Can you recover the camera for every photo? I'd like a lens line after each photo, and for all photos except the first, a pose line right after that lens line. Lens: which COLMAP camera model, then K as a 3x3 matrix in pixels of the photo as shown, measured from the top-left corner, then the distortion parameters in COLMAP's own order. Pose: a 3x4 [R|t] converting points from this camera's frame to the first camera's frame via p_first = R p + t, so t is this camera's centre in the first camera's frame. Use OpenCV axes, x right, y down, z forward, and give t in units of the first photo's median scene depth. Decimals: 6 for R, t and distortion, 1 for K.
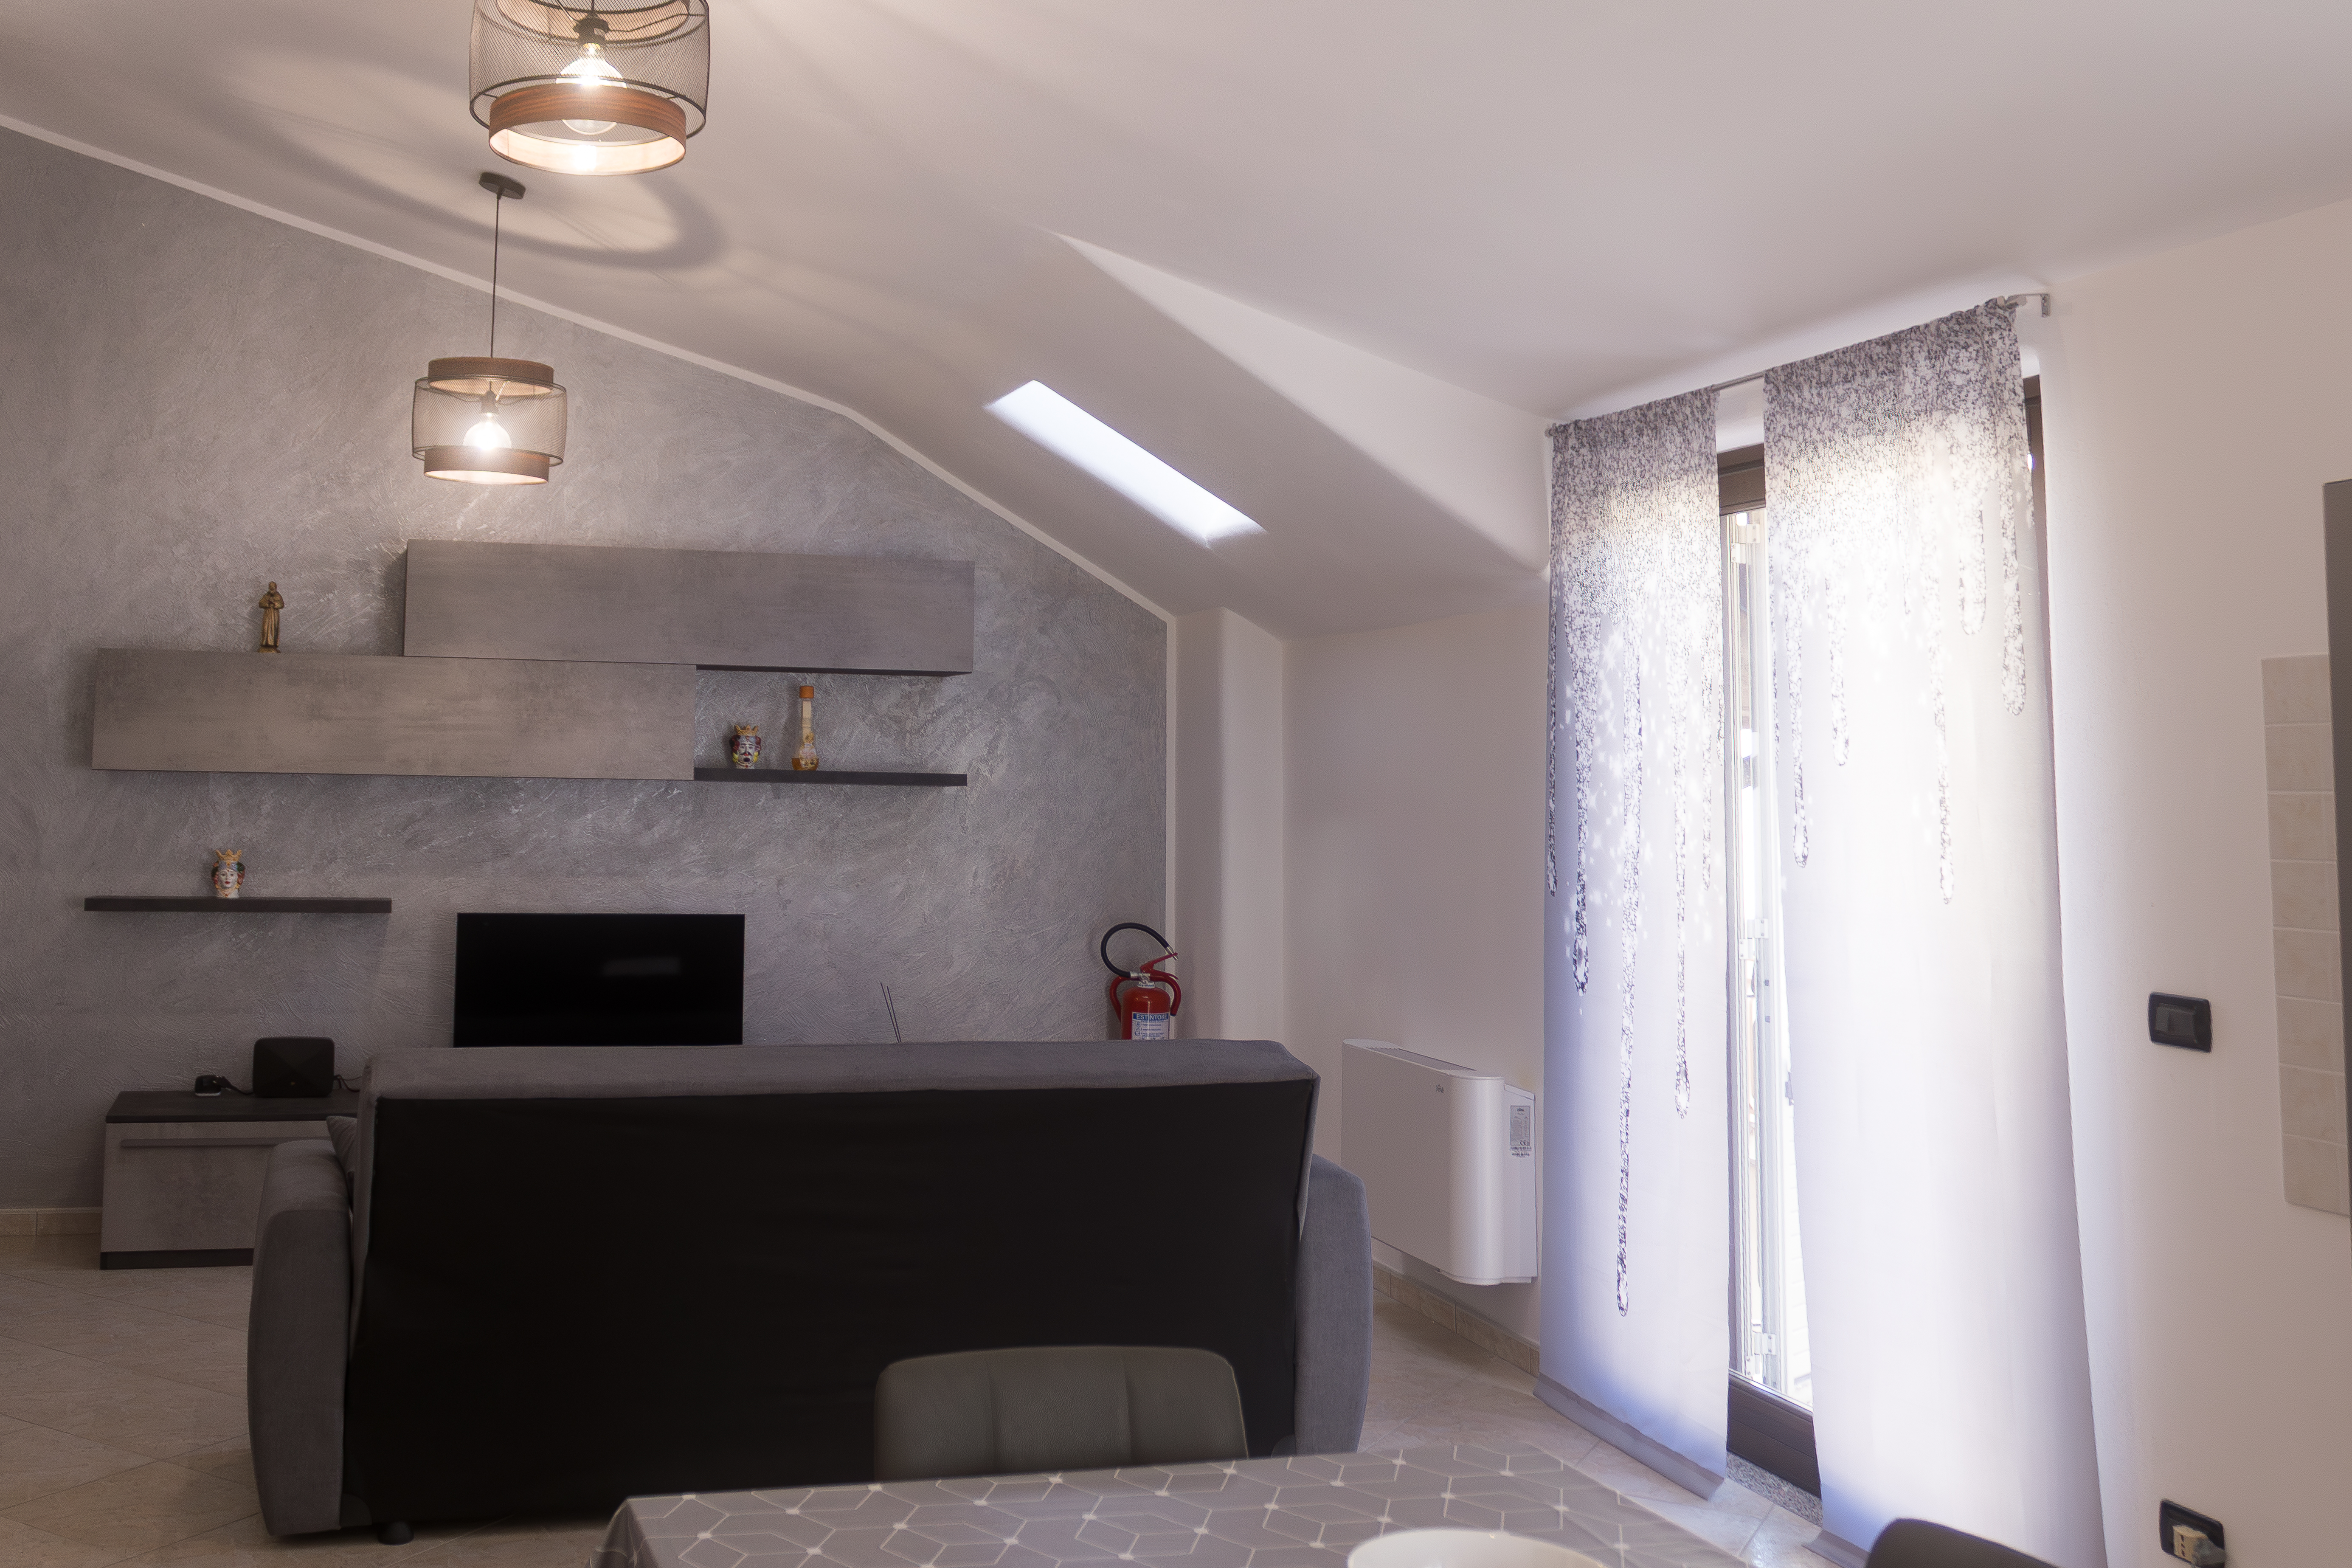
lens RADIAL K [[1879.6, 0, 1176.0], [0, 1879.6, 784.0], [0, 0, 1]] dist [-0.031840, 0.007325]
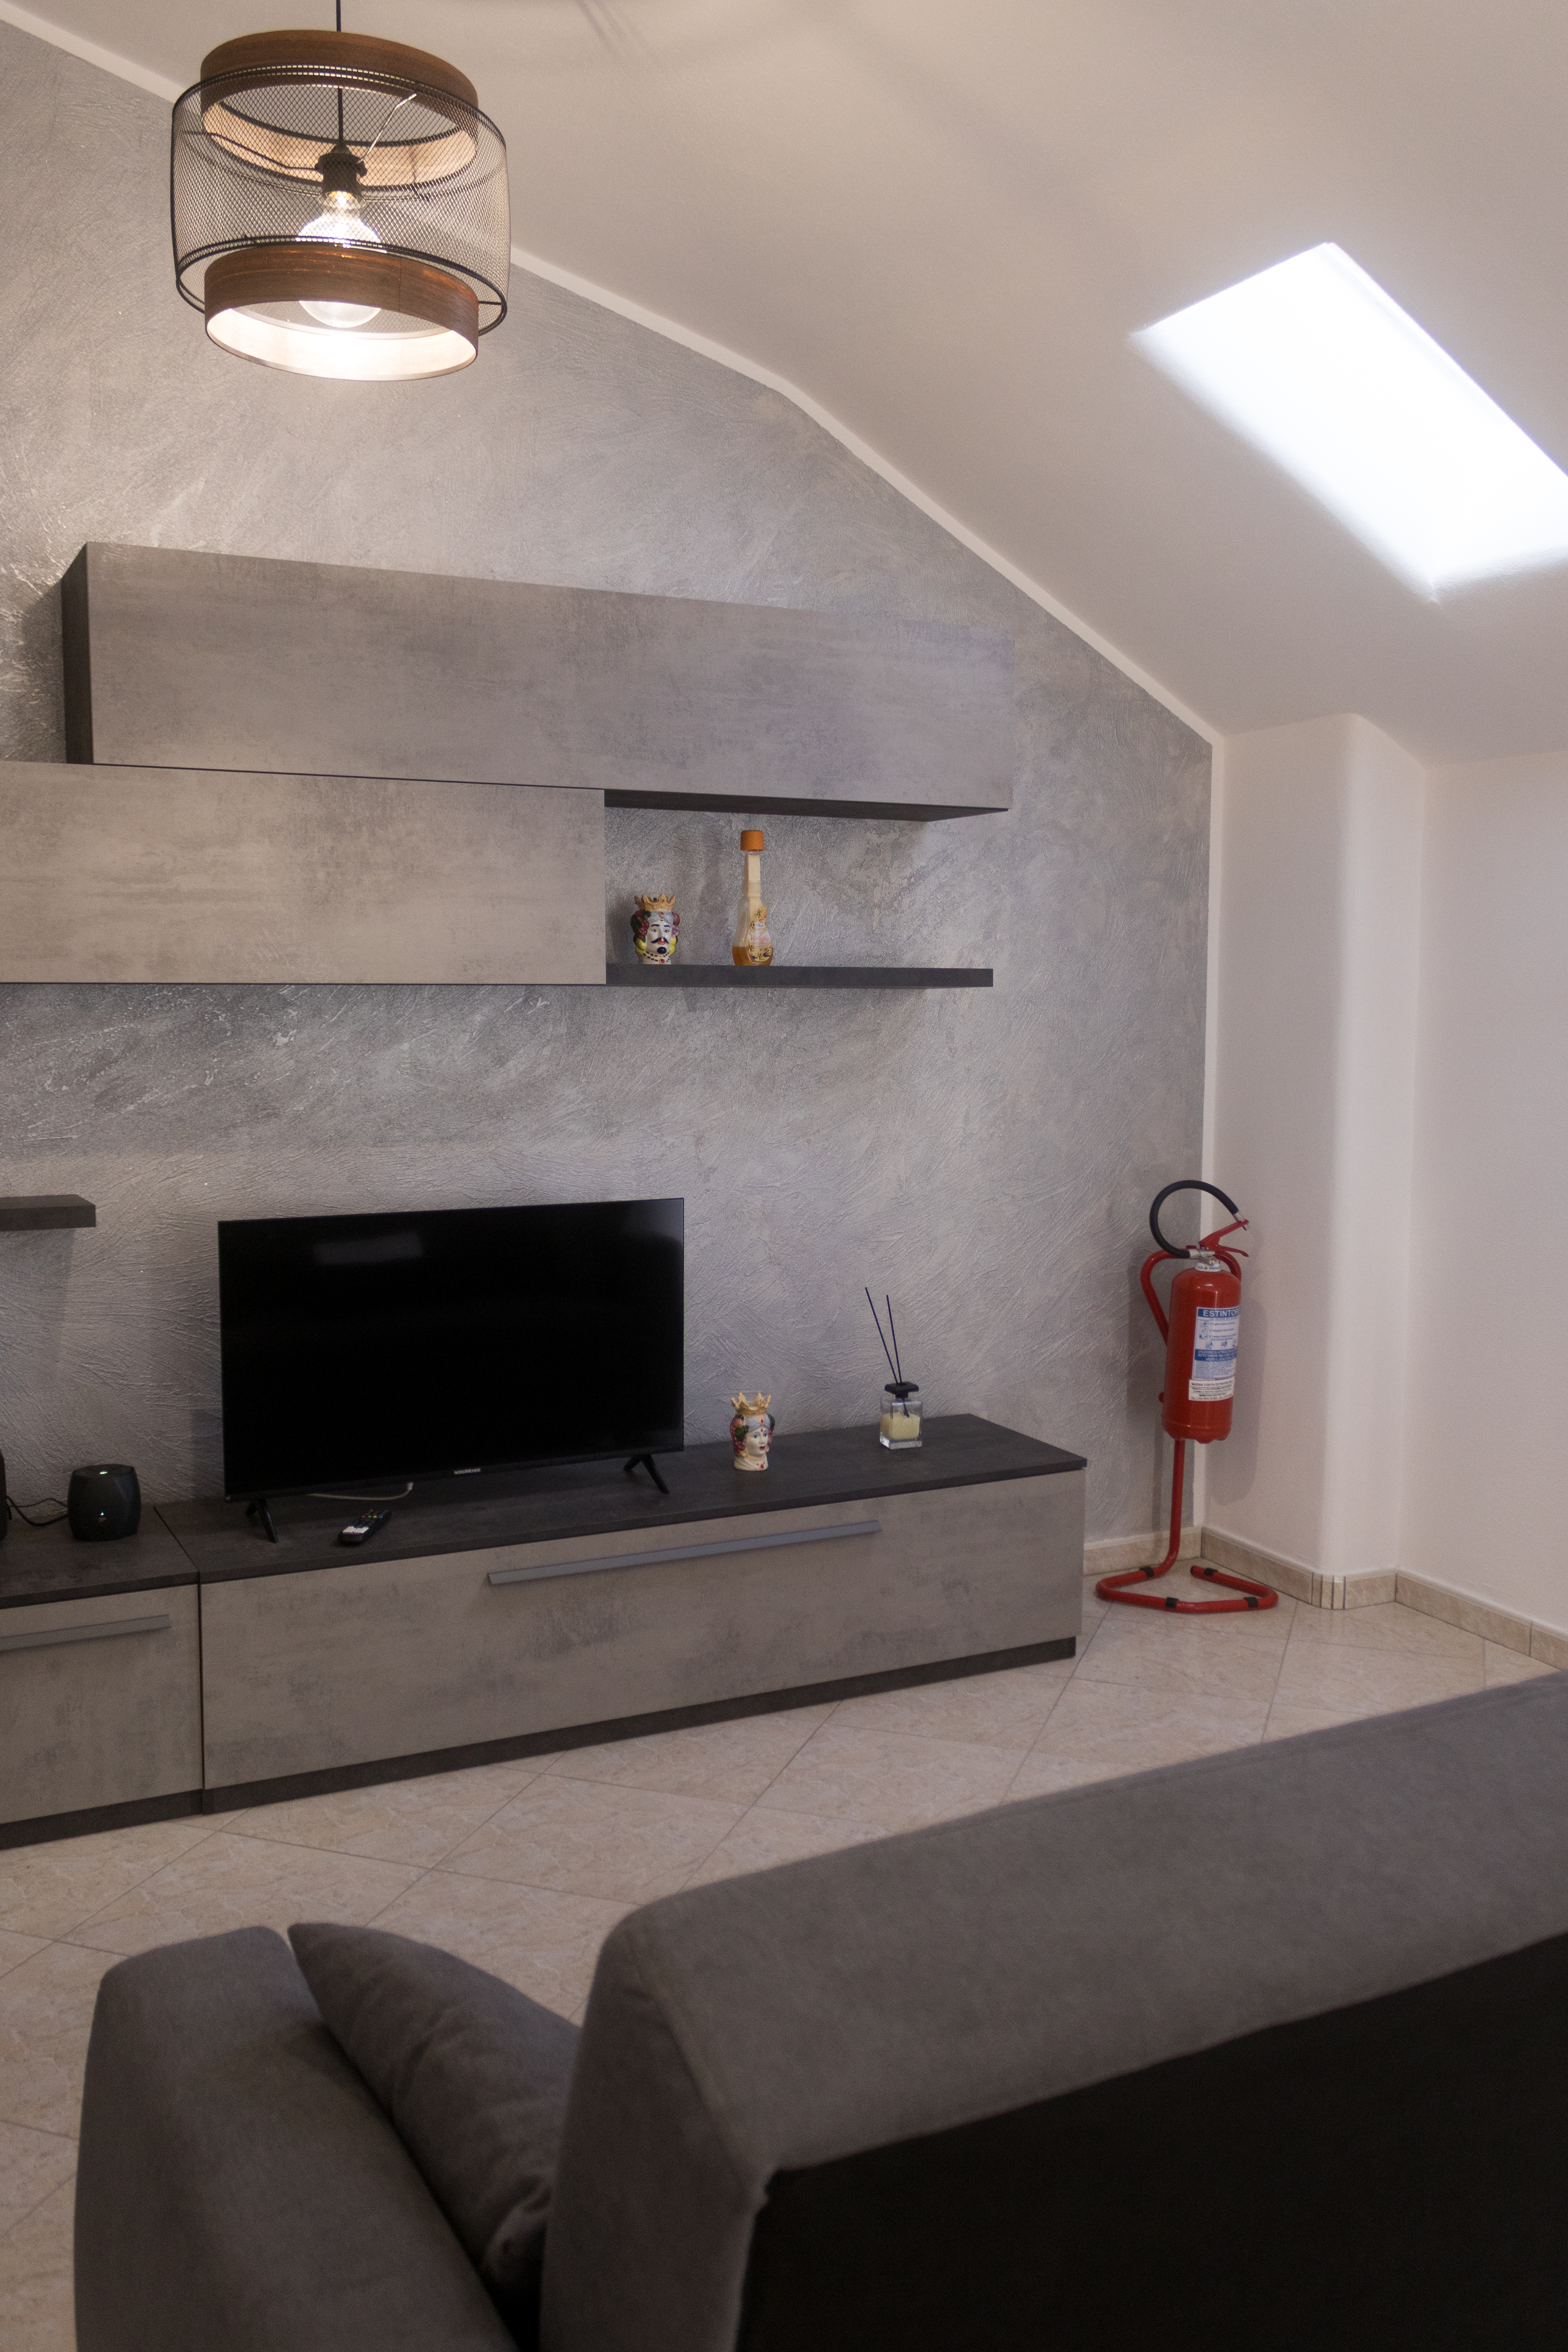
lens RADIAL K [[1530.5, 0, 784.0], [0, 1530.5, 1176.0], [0, 0, 1]] dist [-0.003404, -0.000432]
pose [[0.985161, -0.036250, 0.167763, -0.275142], [0.015114, 0.991967, 0.125589, -0.001791], [-0.170968, -0.121190, 0.977795, 0.481607]]
